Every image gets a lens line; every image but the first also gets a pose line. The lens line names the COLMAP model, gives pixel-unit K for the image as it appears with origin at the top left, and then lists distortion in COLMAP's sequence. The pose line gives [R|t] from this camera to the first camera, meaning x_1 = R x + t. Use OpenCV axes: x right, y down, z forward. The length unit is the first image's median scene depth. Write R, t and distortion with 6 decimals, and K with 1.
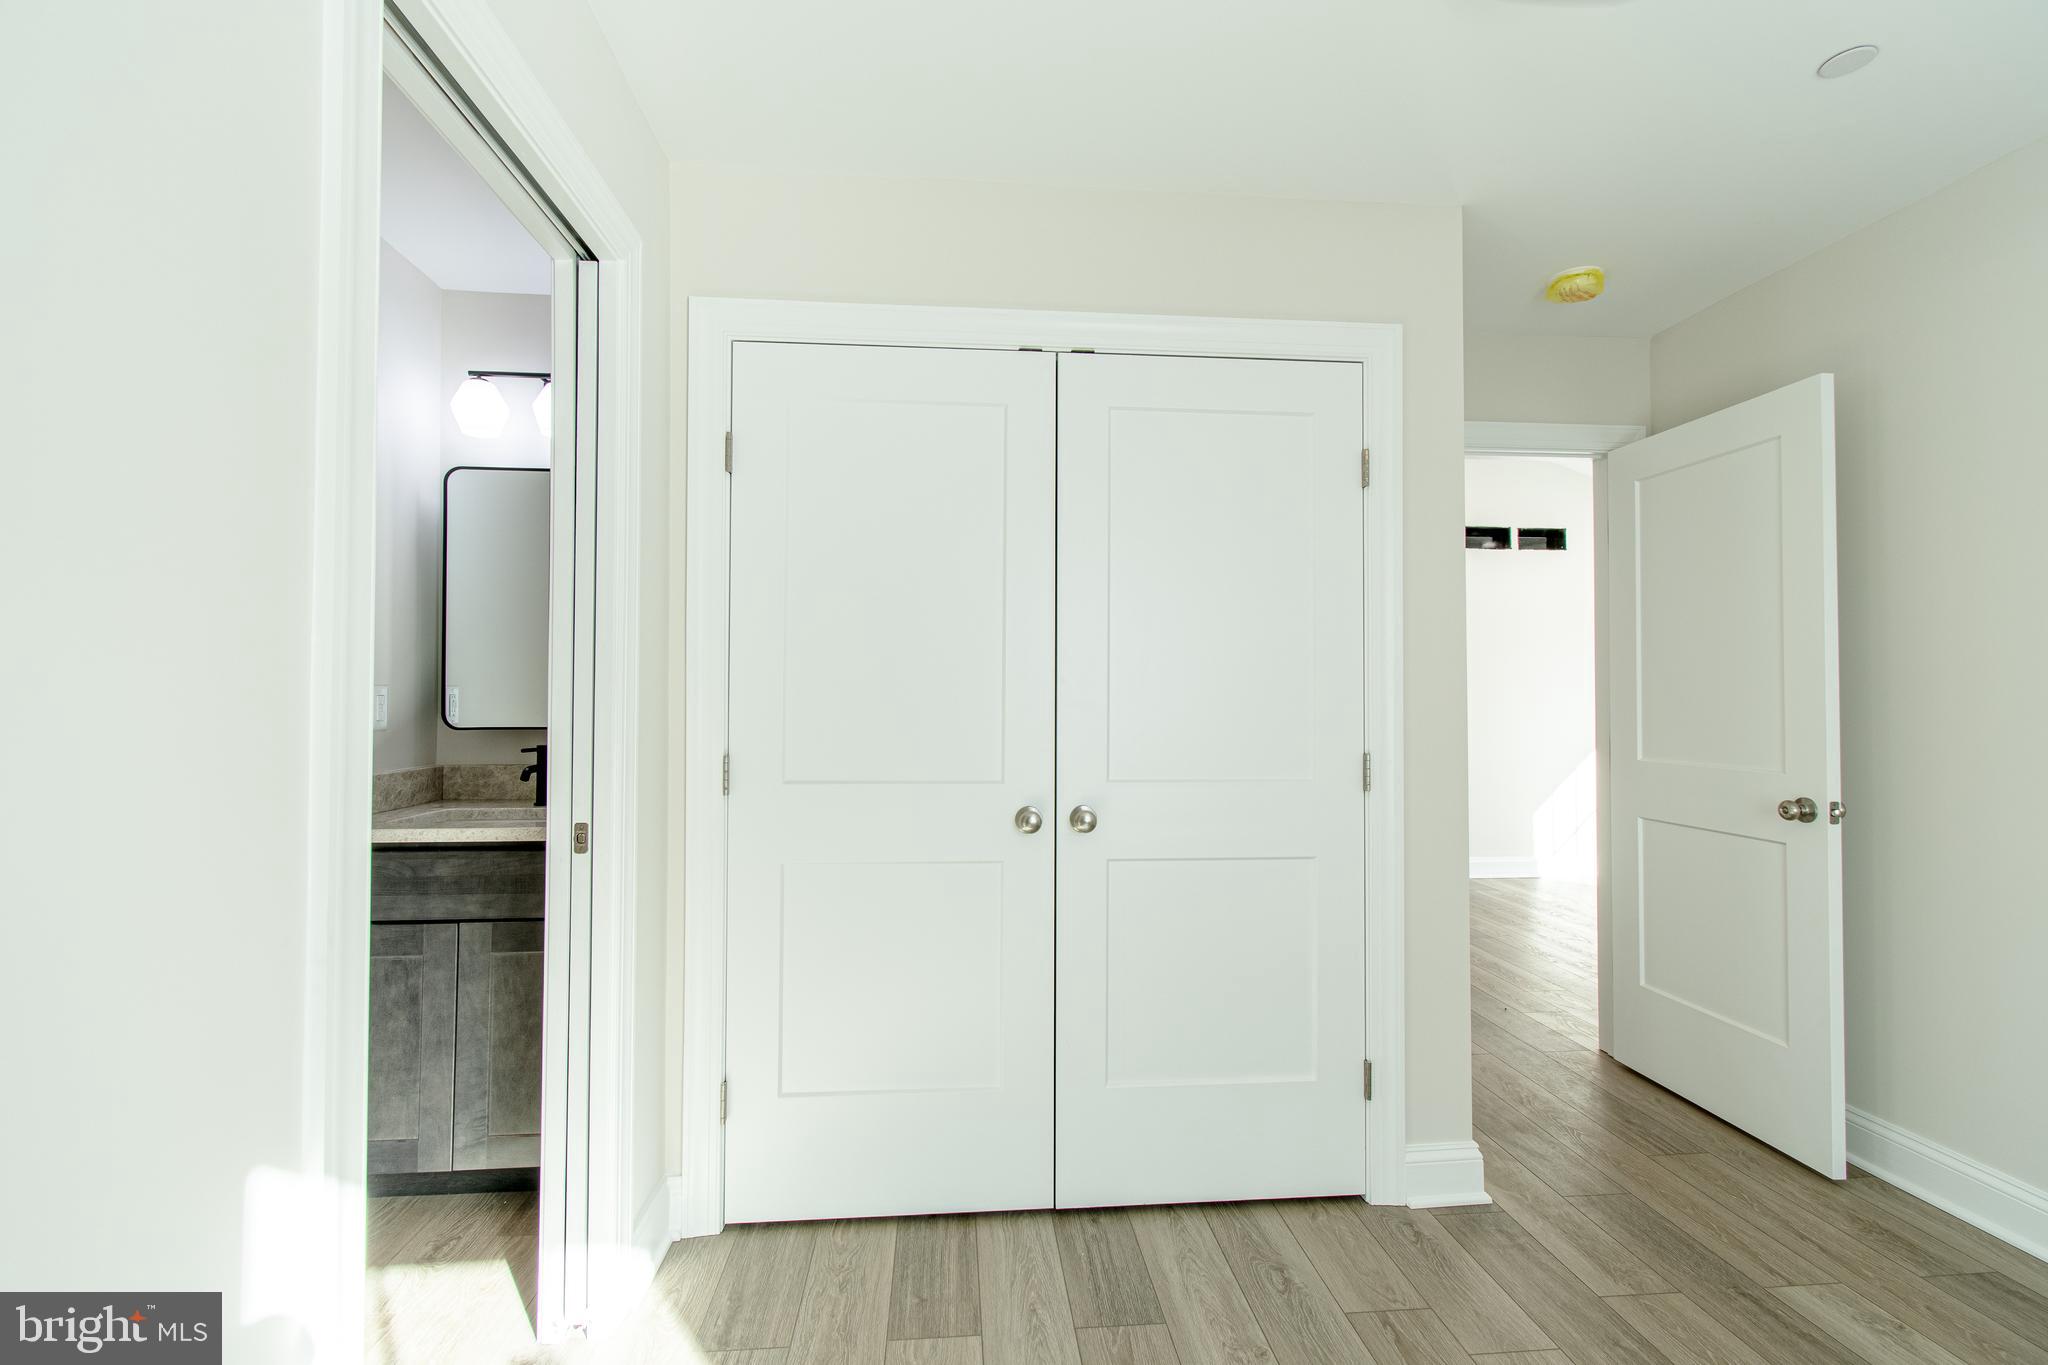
lens RADIAL K [[900.5, 0, 1022.0], [0, 900.5, 679.5], [0, 0, 1]] dist [0.001545, -0.000195]
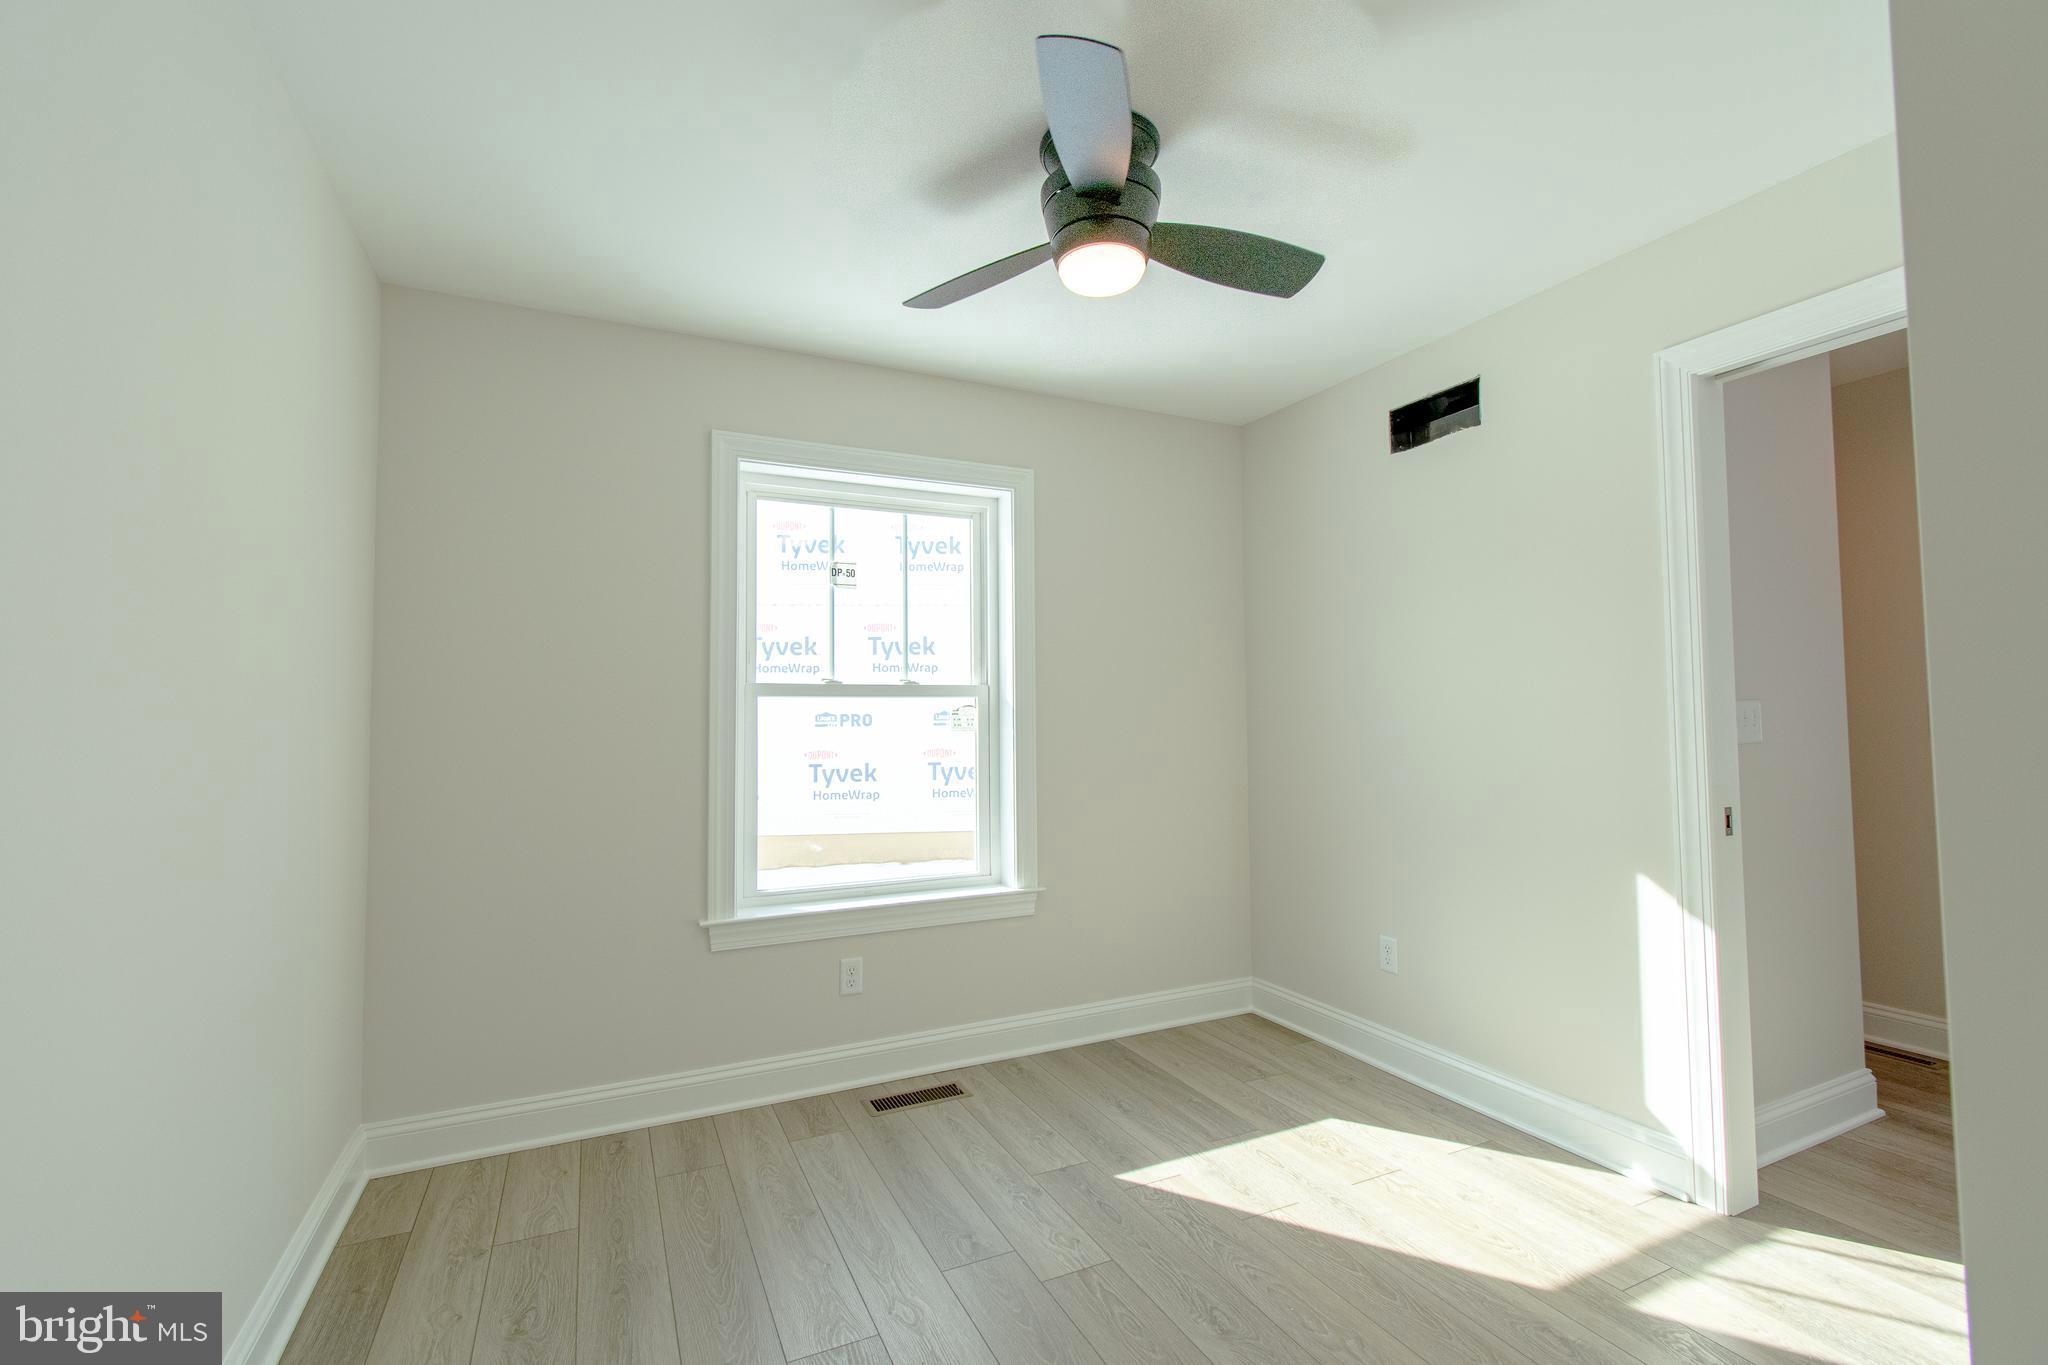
lens RADIAL K [[900.5, 0, 1022.0], [0, 900.5, 679.5], [0, 0, 1]] dist [0.001545, -0.000195]
pose [[-0.933899, -0.003826, -0.357517, 0.797134], [0.021279, 0.997575, -0.066261, 0.020656], [0.356904, -0.069488, -0.931553, 1.182515]]
